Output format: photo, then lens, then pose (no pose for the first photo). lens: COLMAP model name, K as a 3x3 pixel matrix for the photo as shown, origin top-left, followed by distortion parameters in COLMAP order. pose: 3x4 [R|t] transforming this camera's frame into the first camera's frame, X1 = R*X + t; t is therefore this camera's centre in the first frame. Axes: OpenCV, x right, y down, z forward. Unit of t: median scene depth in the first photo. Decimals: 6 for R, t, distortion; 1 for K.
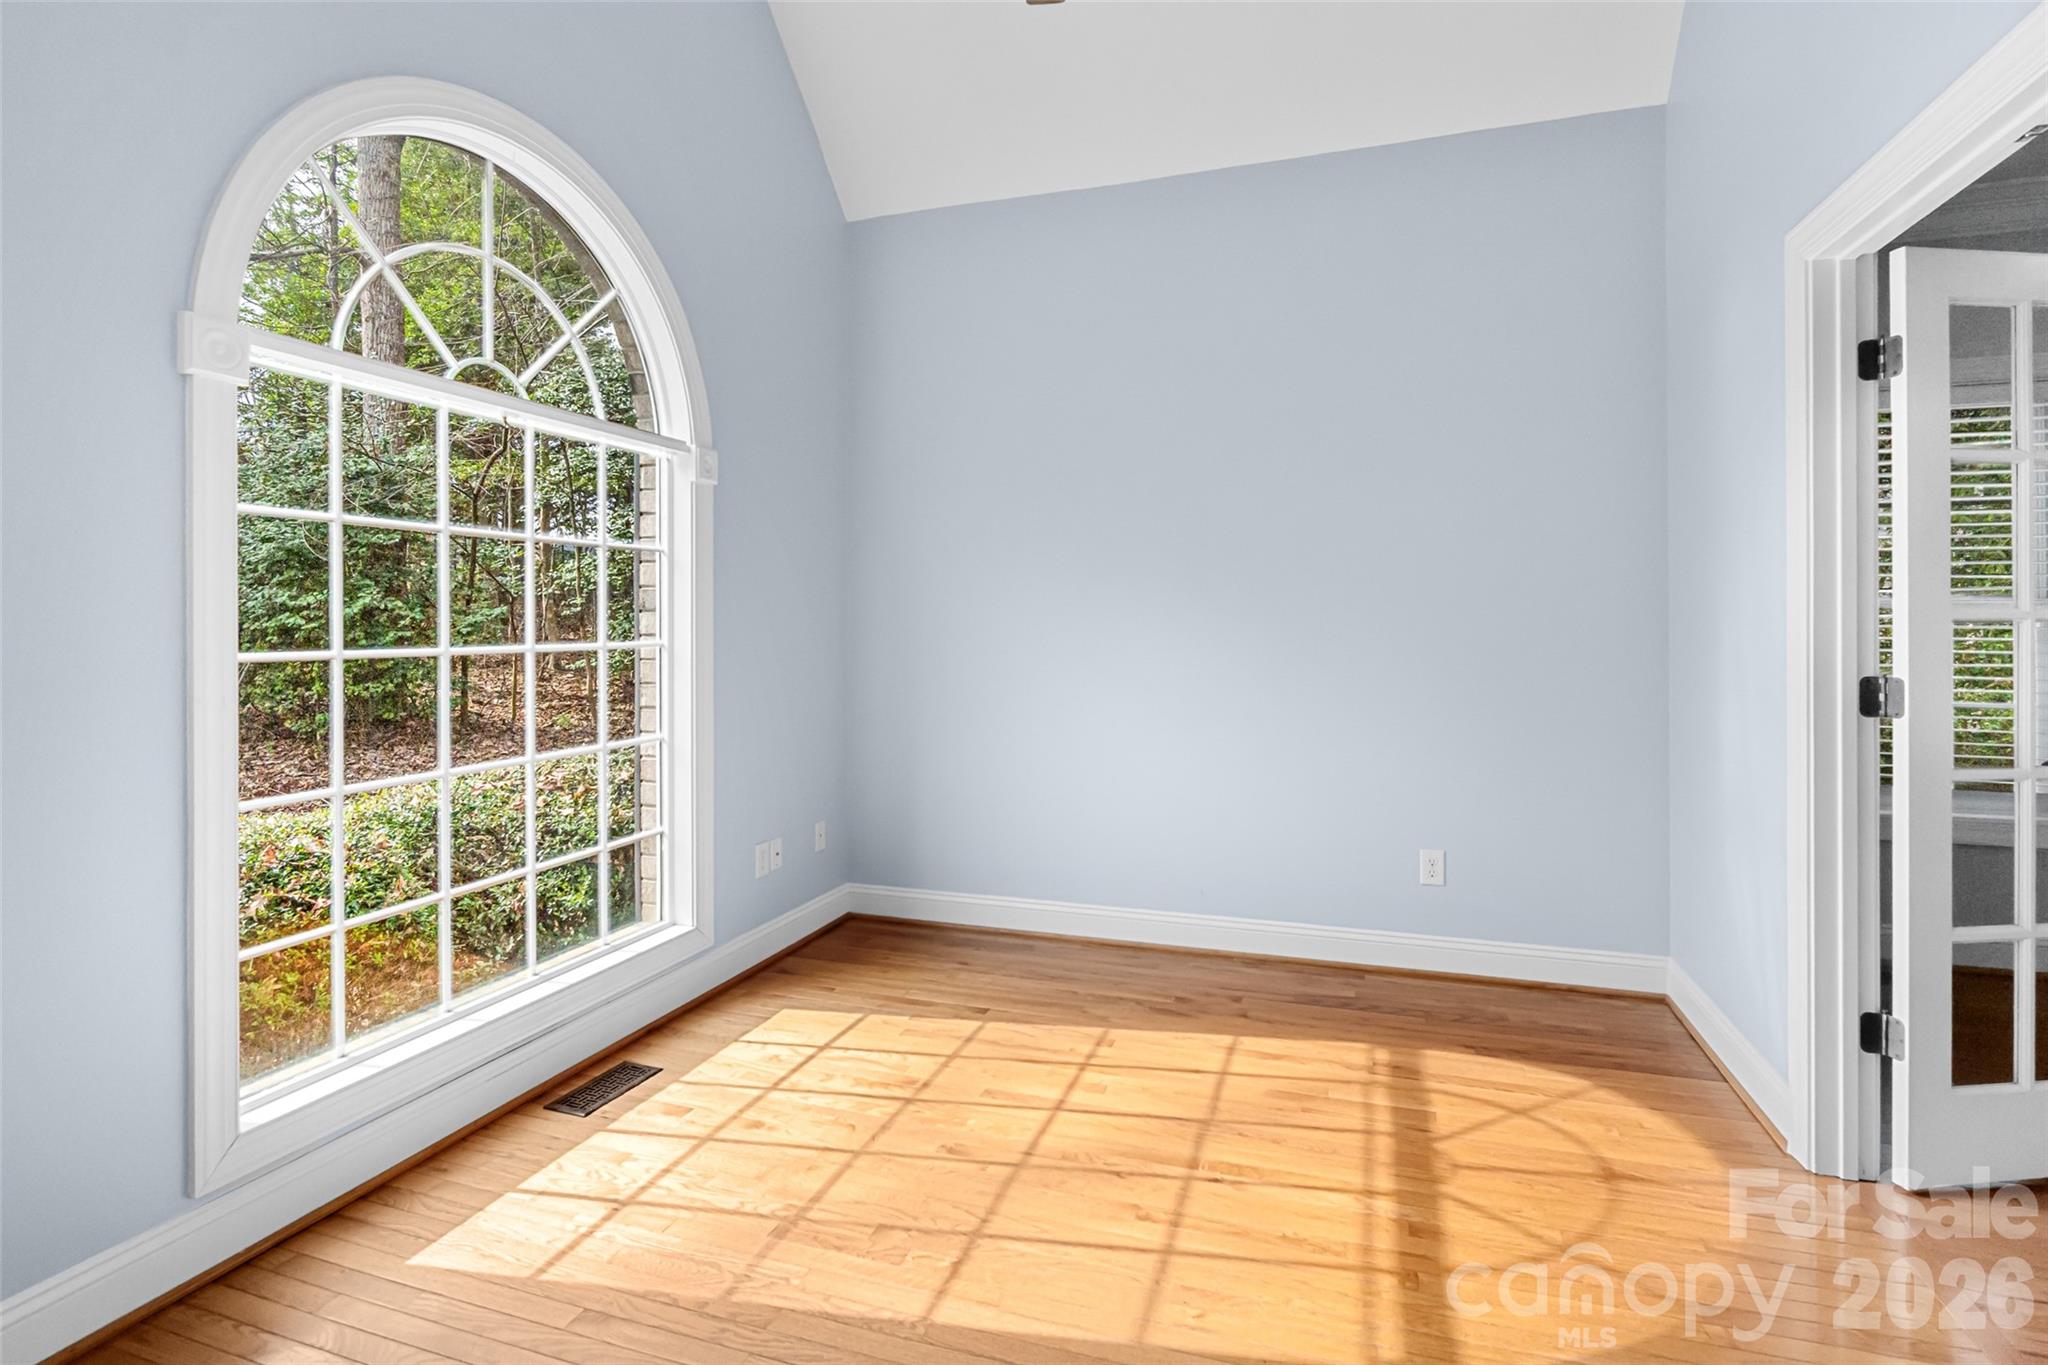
lens RADIAL K [[973.5, 0, 1035.6], [0, 973.5, 630.2], [0, 0, 1]] dist [-0.004533, -0.000694]
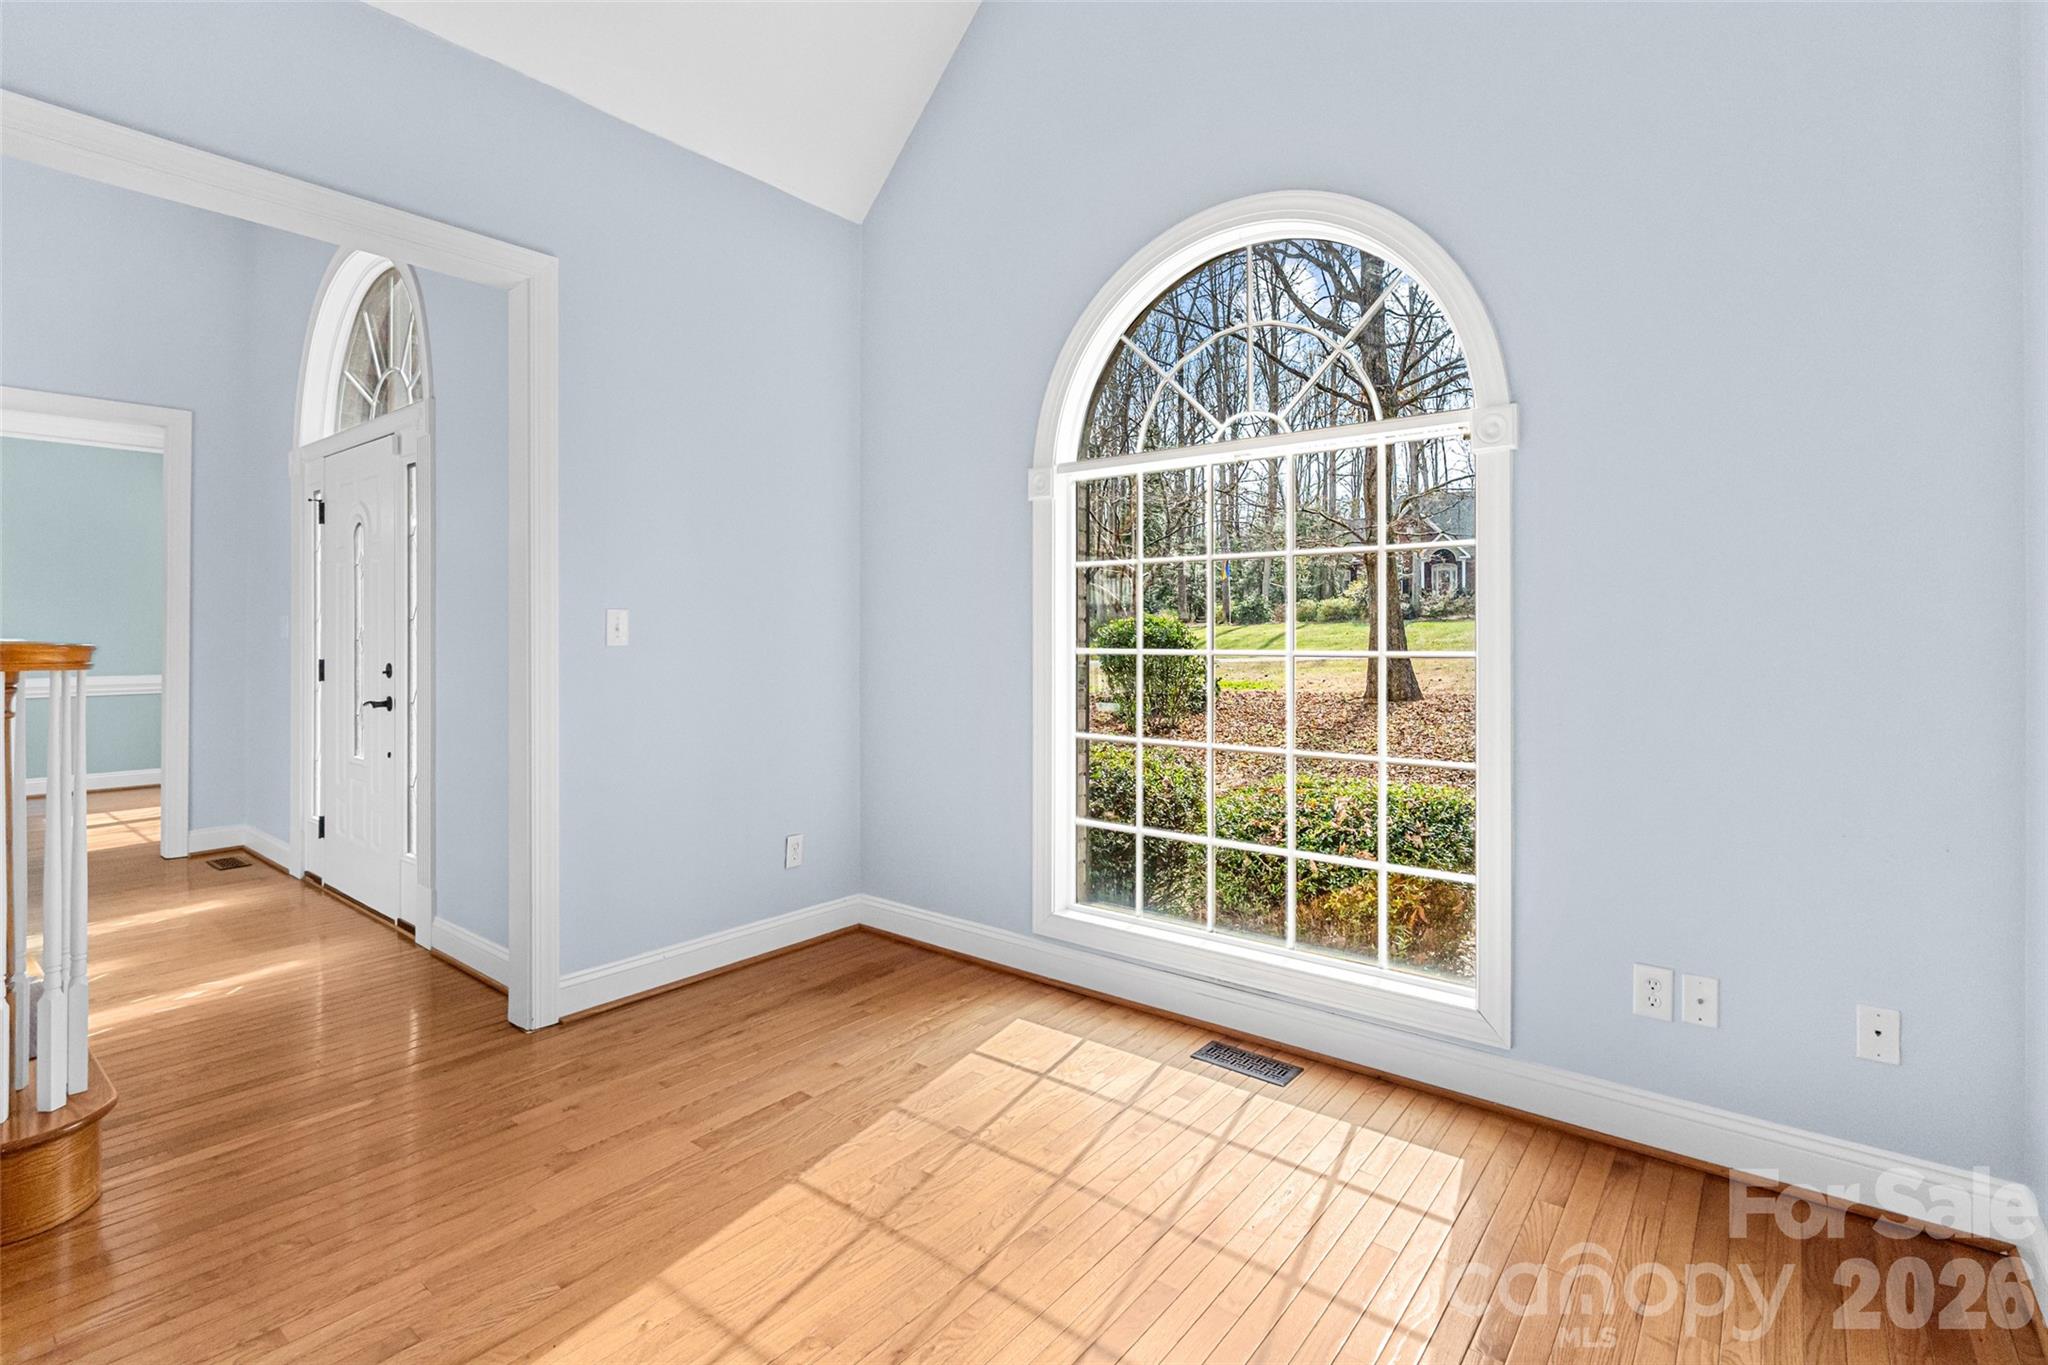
lens RADIAL K [[973.5, 0, 1035.6], [0, 973.5, 630.2], [0, 0, 1]] dist [-0.004533, -0.000694]
pose [[-0.343531, -0.001152, -0.939141, 0.746641], [-0.002820, 0.999996, -0.000196, -0.007307], [0.939137, 0.002581, -0.343533, 1.327229]]
